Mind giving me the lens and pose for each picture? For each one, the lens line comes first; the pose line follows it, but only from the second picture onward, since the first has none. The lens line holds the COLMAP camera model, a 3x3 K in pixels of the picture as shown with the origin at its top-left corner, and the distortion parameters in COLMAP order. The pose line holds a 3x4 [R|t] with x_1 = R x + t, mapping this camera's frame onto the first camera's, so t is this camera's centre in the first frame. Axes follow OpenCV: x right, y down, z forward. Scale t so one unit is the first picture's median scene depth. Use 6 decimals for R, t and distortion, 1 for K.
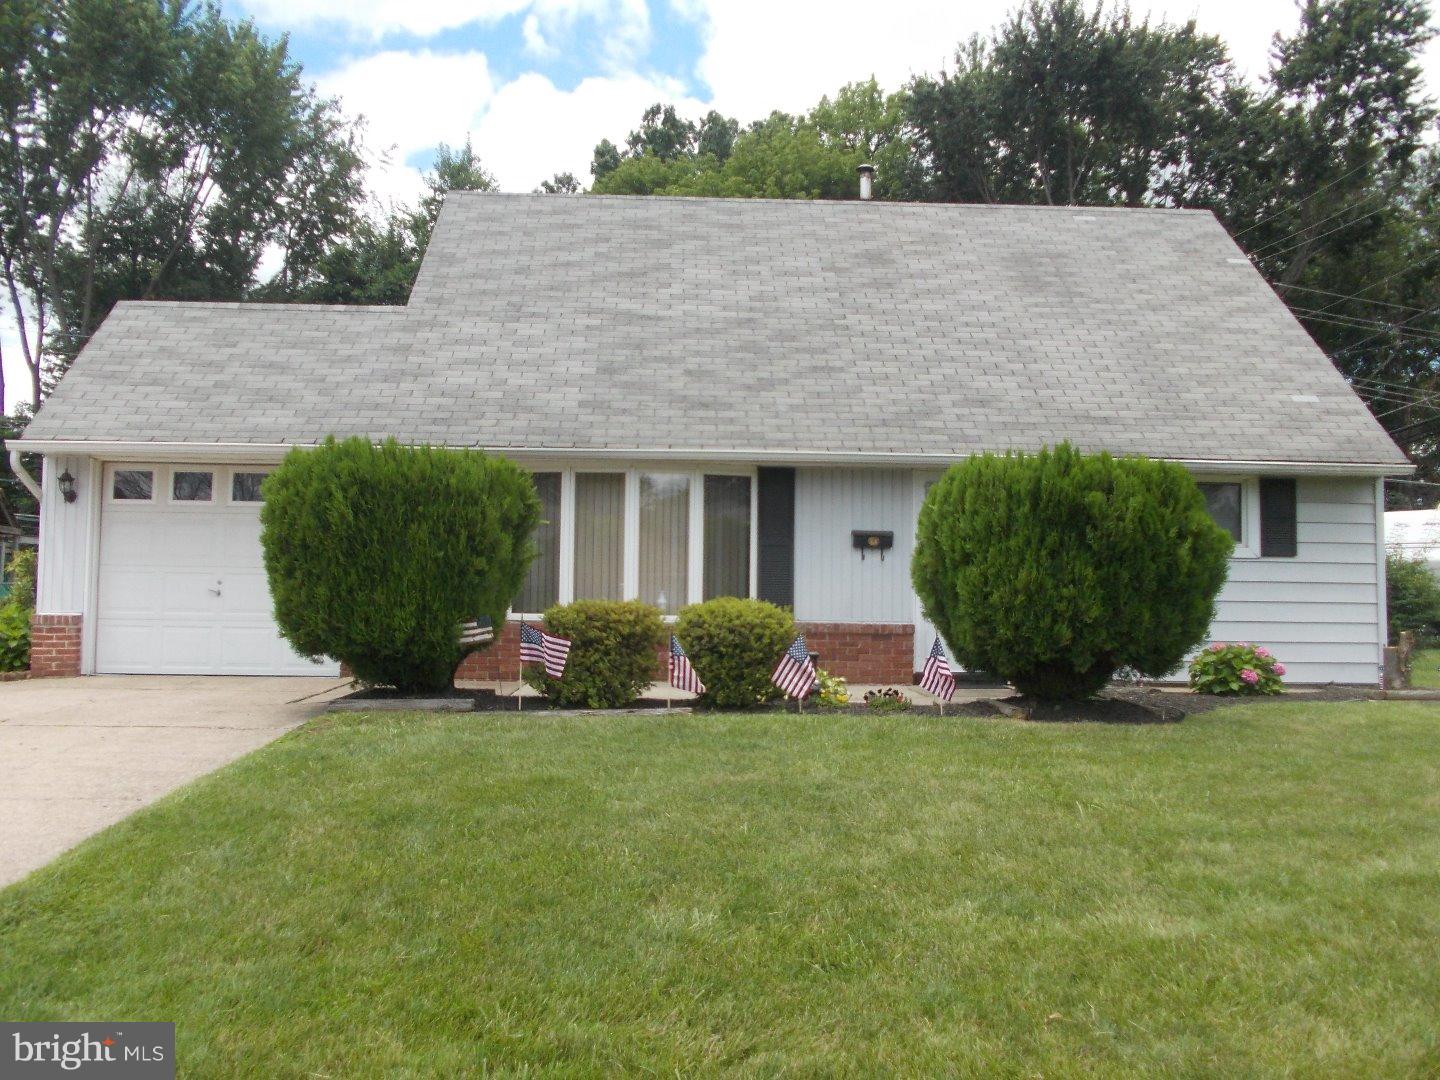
lens RADIAL K [[1225.9, 0, 720.0], [0, 1225.9, 540.0], [0, 0, 1]] dist [-0.006489, -0.007229]
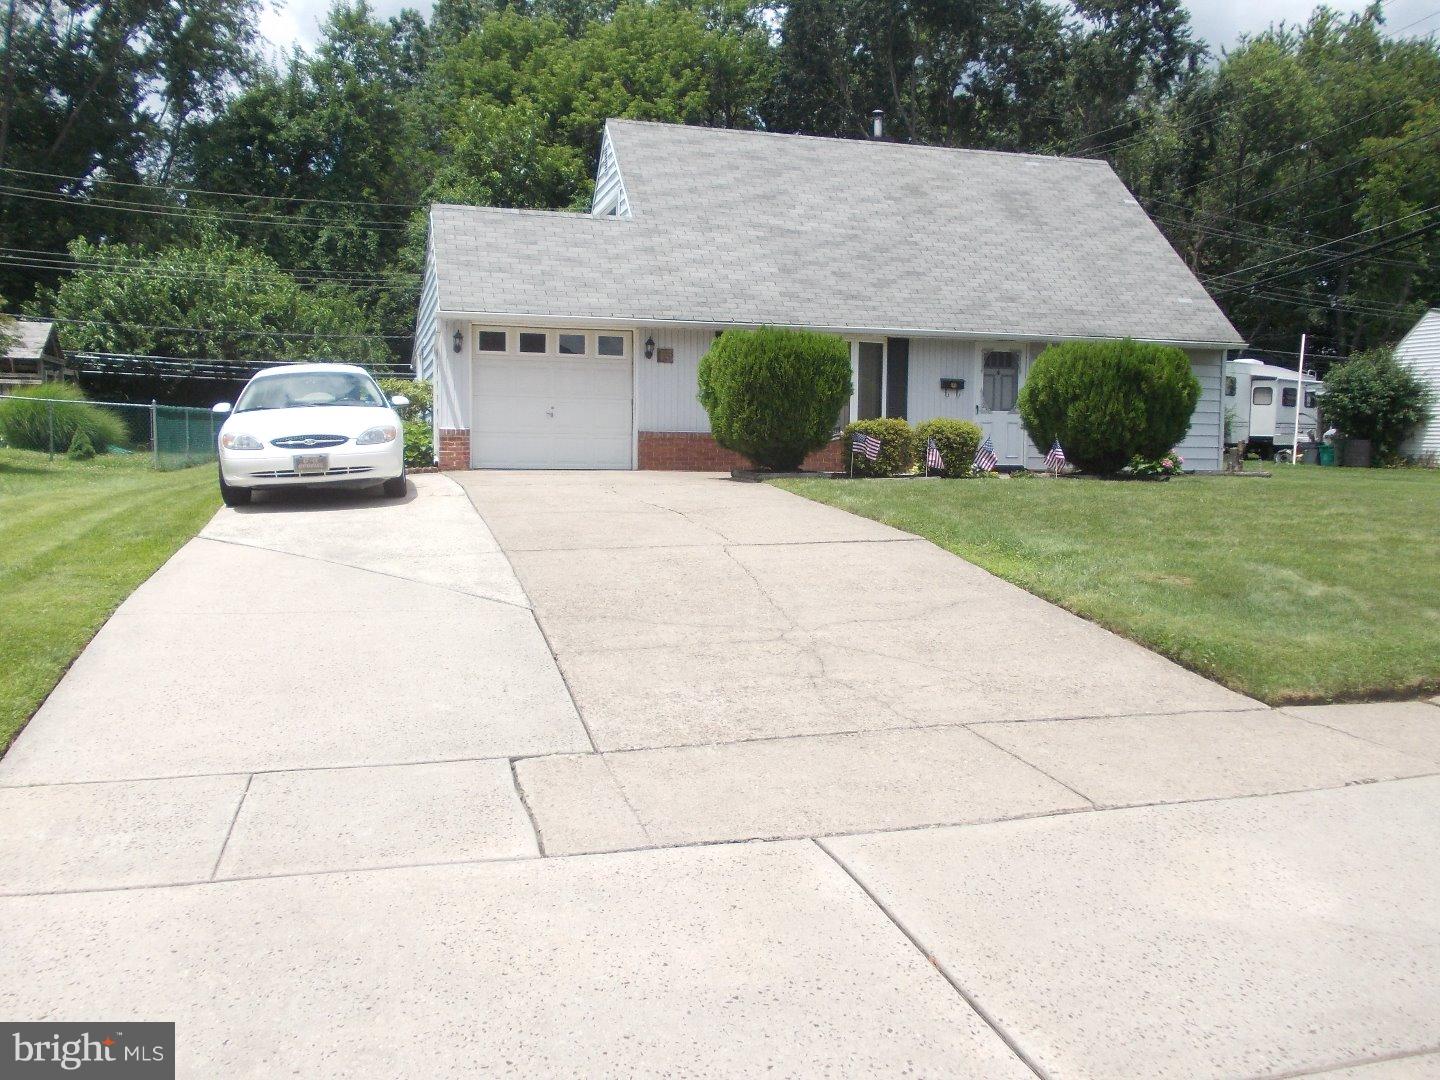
lens RADIAL K [[1225.9, 0, 720.0], [0, 1225.9, 540.0], [0, 0, 1]] dist [-0.006489, -0.007229]
pose [[0.972338, -0.019371, 0.232774, -0.519857], [-0.012582, 0.990765, 0.135007, -0.010189], [-0.233239, -0.134201, 0.963115, -0.487273]]
